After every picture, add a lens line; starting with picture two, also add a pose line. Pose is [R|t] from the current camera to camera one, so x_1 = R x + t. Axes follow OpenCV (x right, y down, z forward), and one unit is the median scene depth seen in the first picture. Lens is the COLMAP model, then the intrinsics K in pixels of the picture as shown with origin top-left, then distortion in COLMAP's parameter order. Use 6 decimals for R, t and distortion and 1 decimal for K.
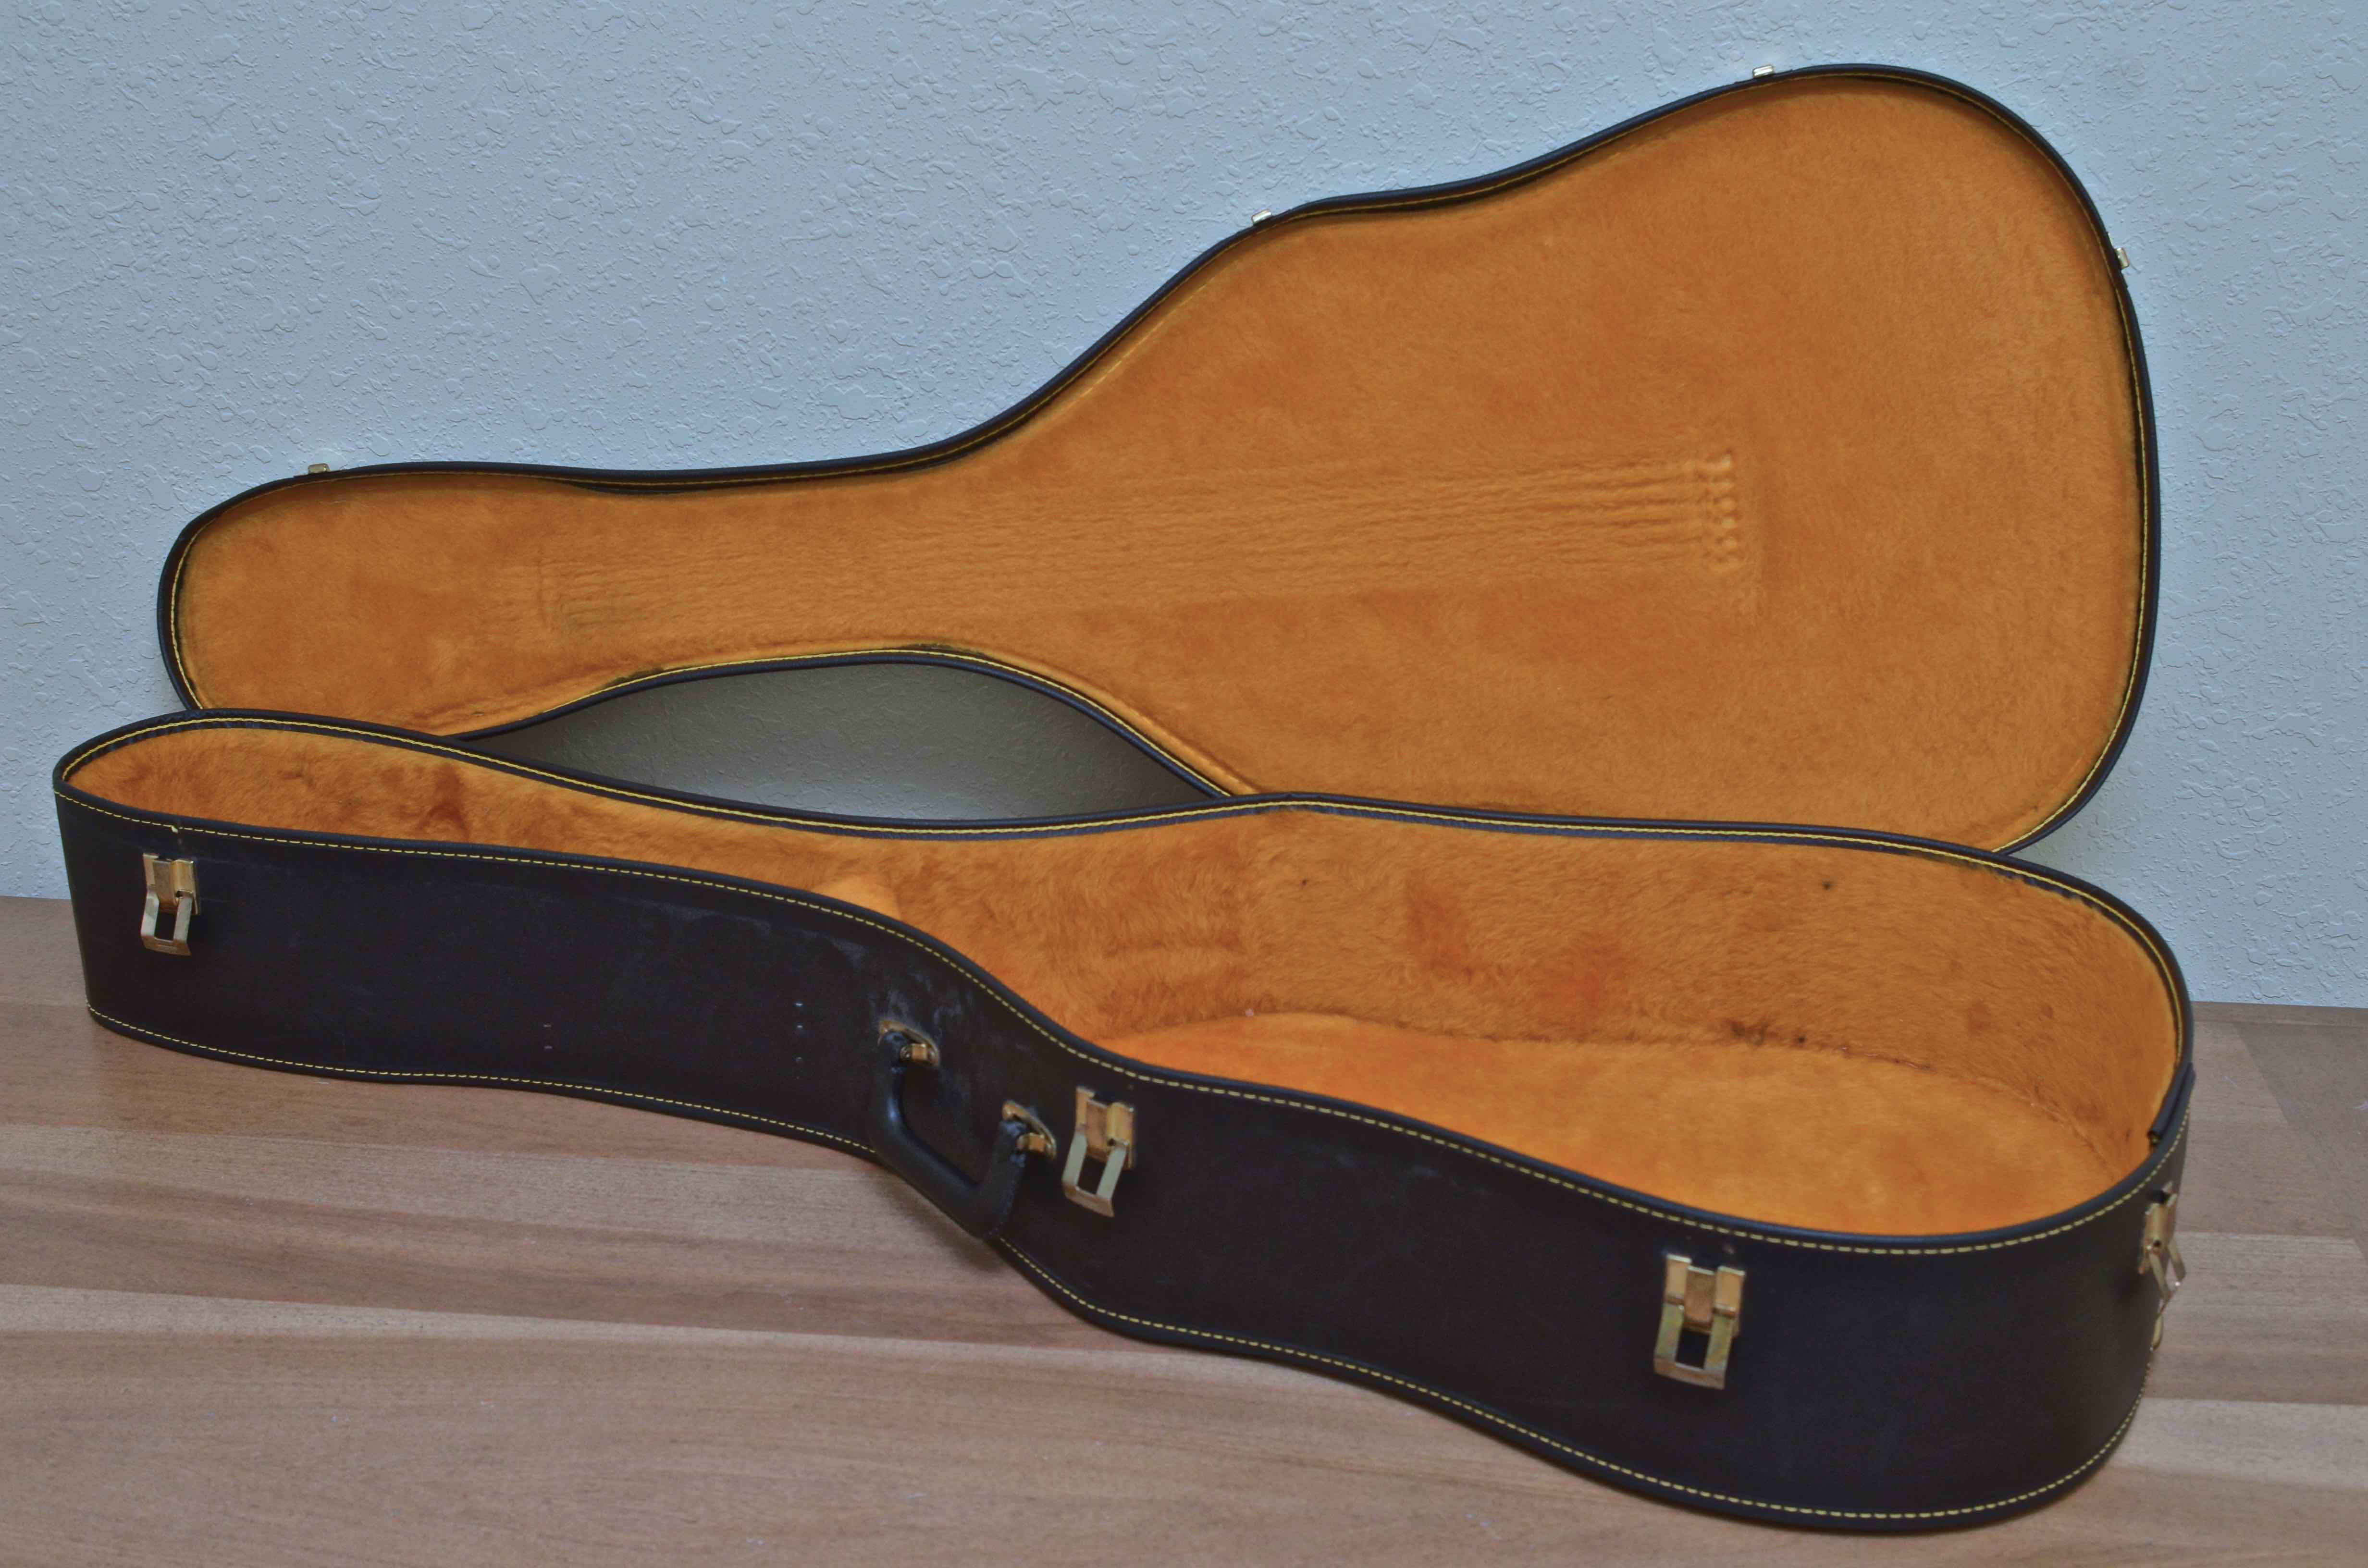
lens RADIAL K [[2815.8, 0, 1163.6], [0, 2815.8, 775.8], [0, 0, 1]] dist [-0.133995, 0.000000]
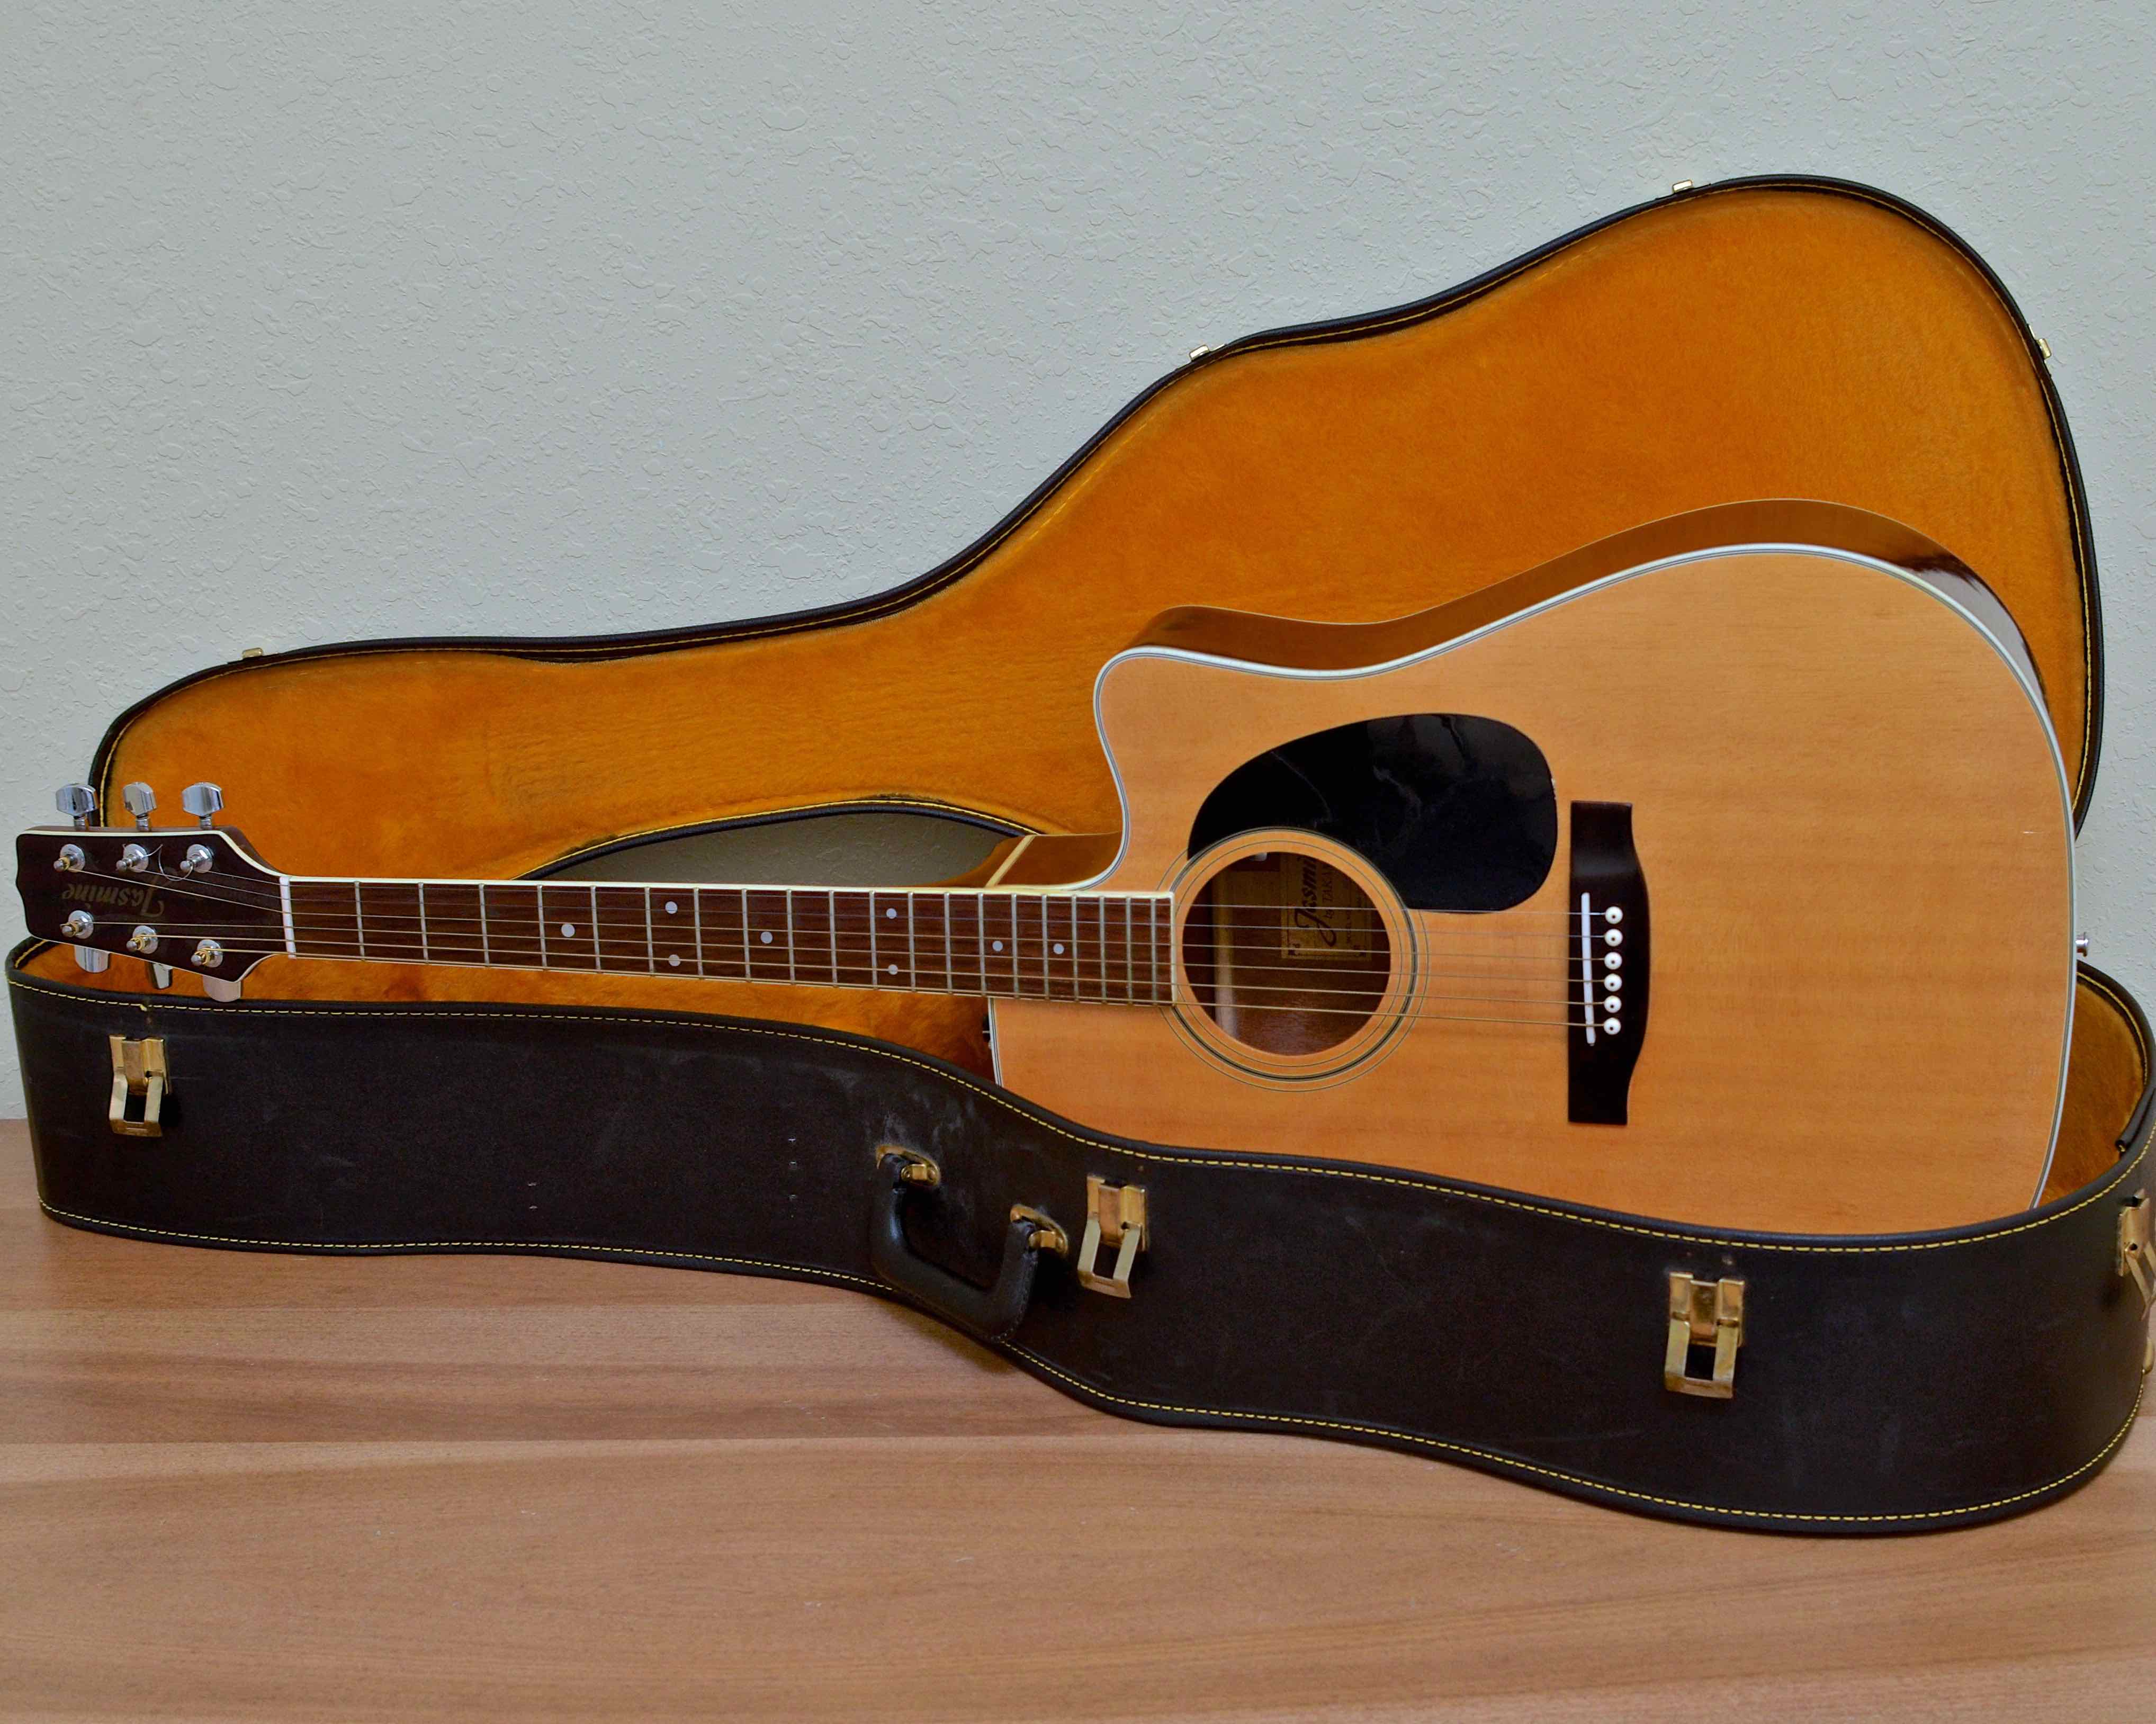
lens RADIAL K [[3474.5, 0, 1091.4], [0, 3474.5, 866.5], [0, 0, 1]] dist [-0.160602, 0.000000]
pose [[0.998114, -0.052075, 0.032502, -0.055497], [0.054667, 0.994901, -0.084753, 0.091187], [-0.027923, 0.086370, 0.995872, -0.234381]]
